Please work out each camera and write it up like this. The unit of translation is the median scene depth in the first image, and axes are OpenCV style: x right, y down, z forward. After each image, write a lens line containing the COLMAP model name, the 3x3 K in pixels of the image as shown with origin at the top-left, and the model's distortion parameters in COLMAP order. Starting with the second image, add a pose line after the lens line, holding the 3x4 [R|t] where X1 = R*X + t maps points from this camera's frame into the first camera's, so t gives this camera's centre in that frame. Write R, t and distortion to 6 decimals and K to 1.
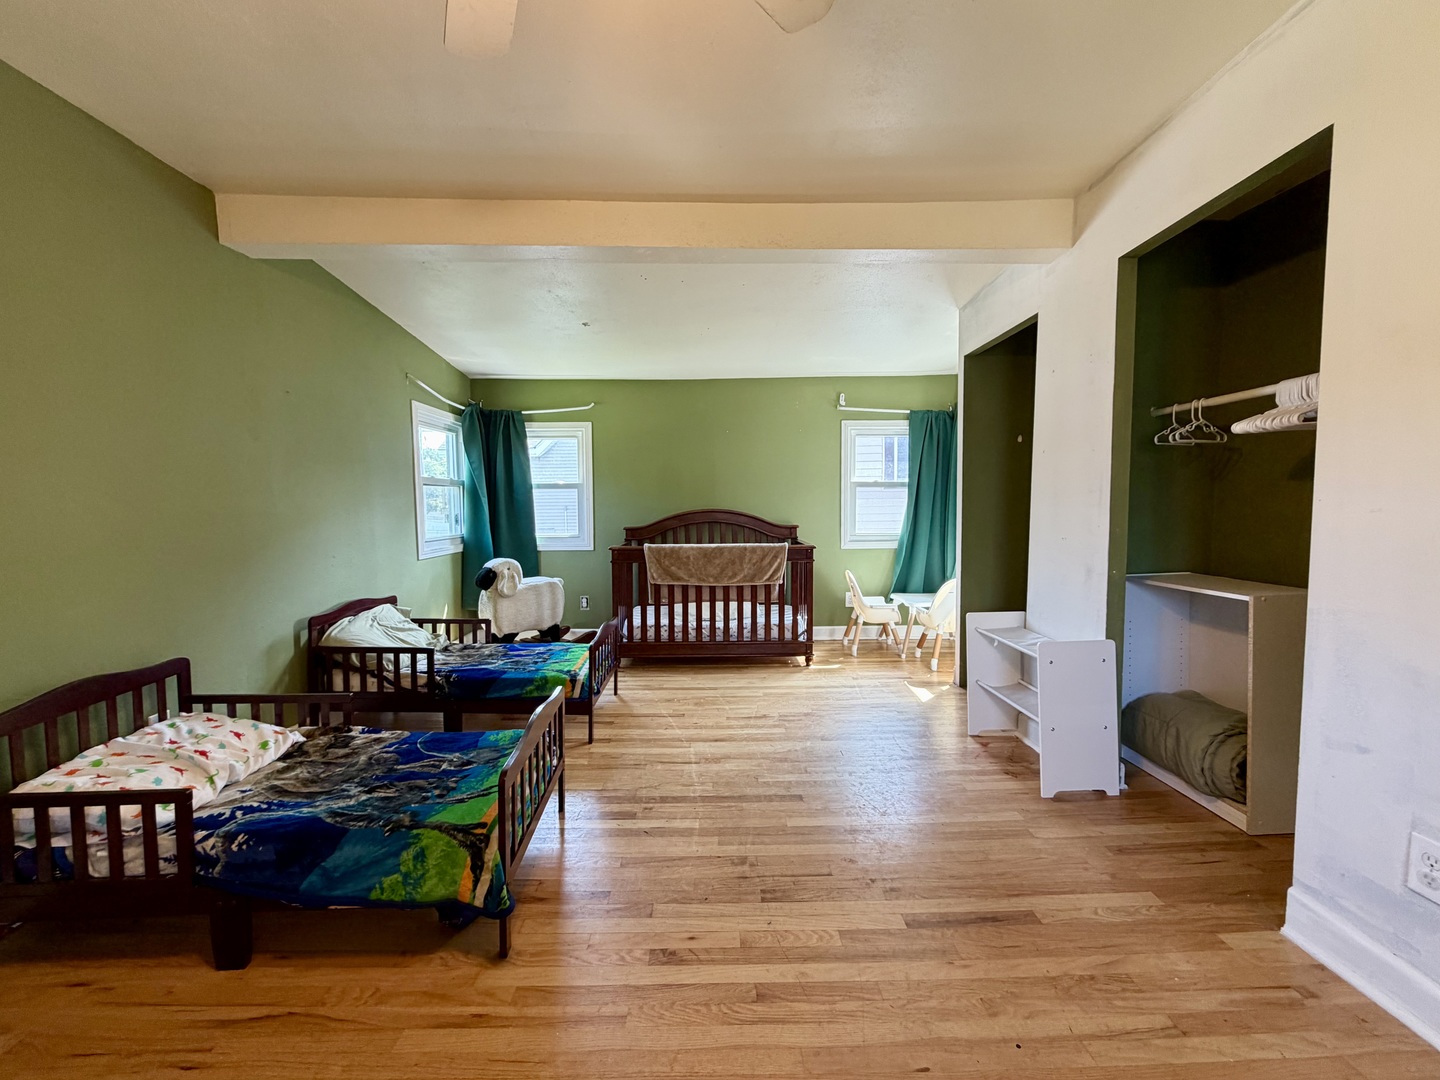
lens RADIAL K [[569.7, 0, 721.0], [0, 569.7, 539.0], [0, 0, 1]] dist [0.000993, -0.000409]
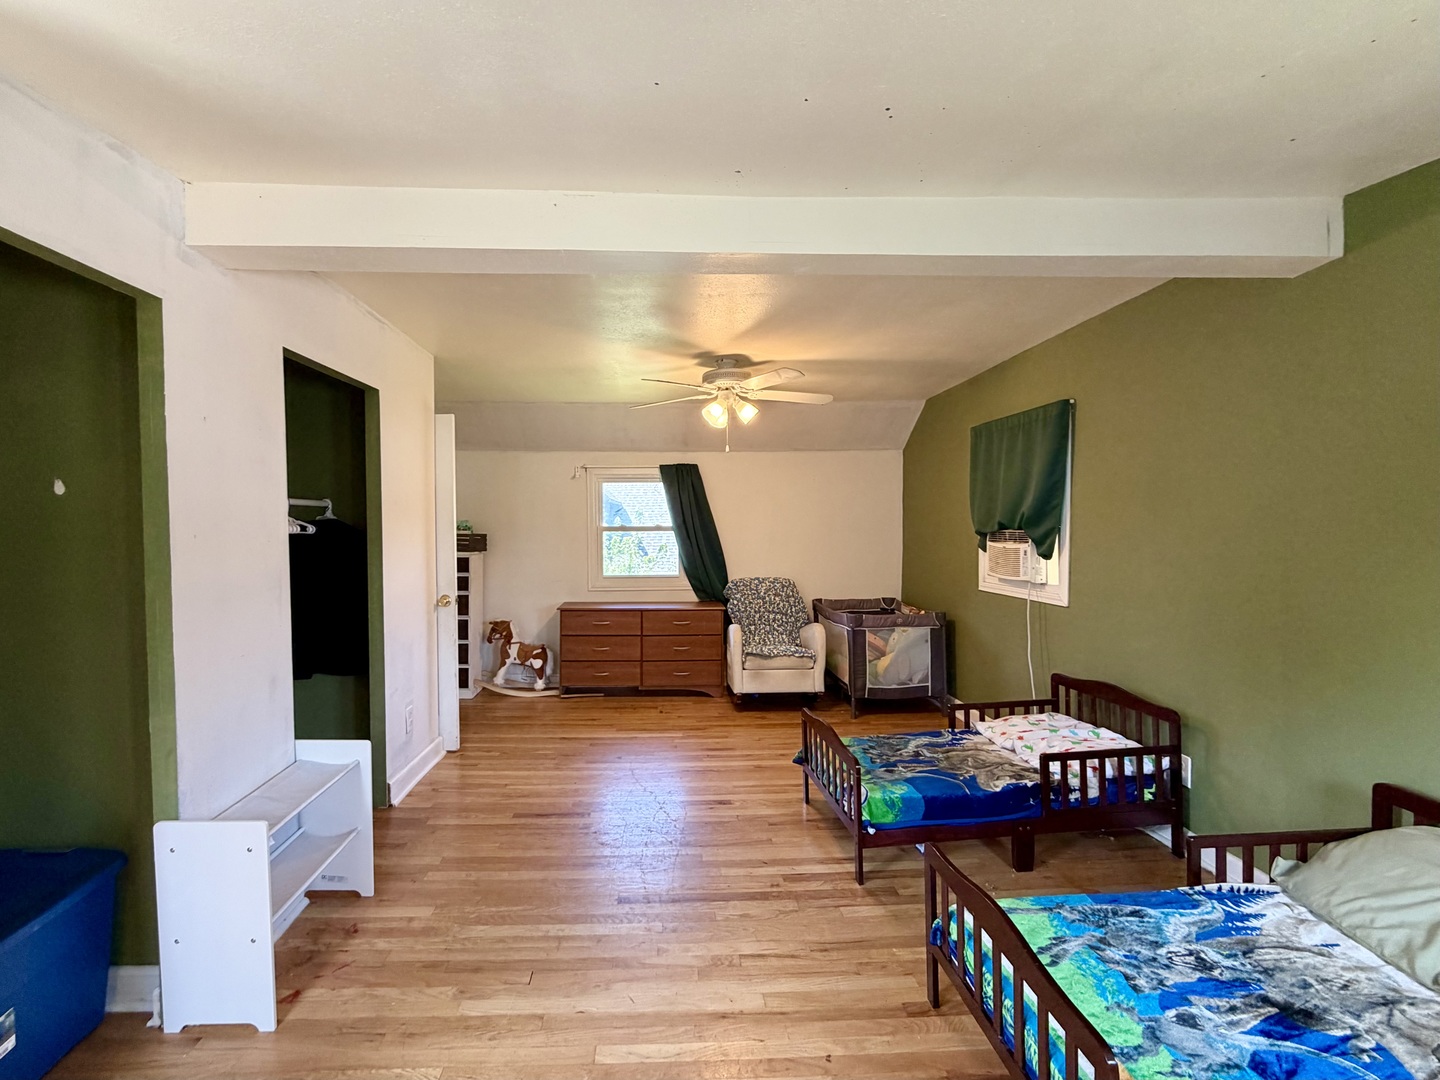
lens RADIAL K [[569.7, 0, 723.5], [0, 569.7, 531.4], [0, 0, 1]] dist [0.000993, -0.000409]
pose [[-0.994662, 0.012955, -0.102371, 0.062198], [0.004799, 0.996822, 0.079521, -0.248539], [0.103075, 0.078605, -0.991563, 2.034054]]
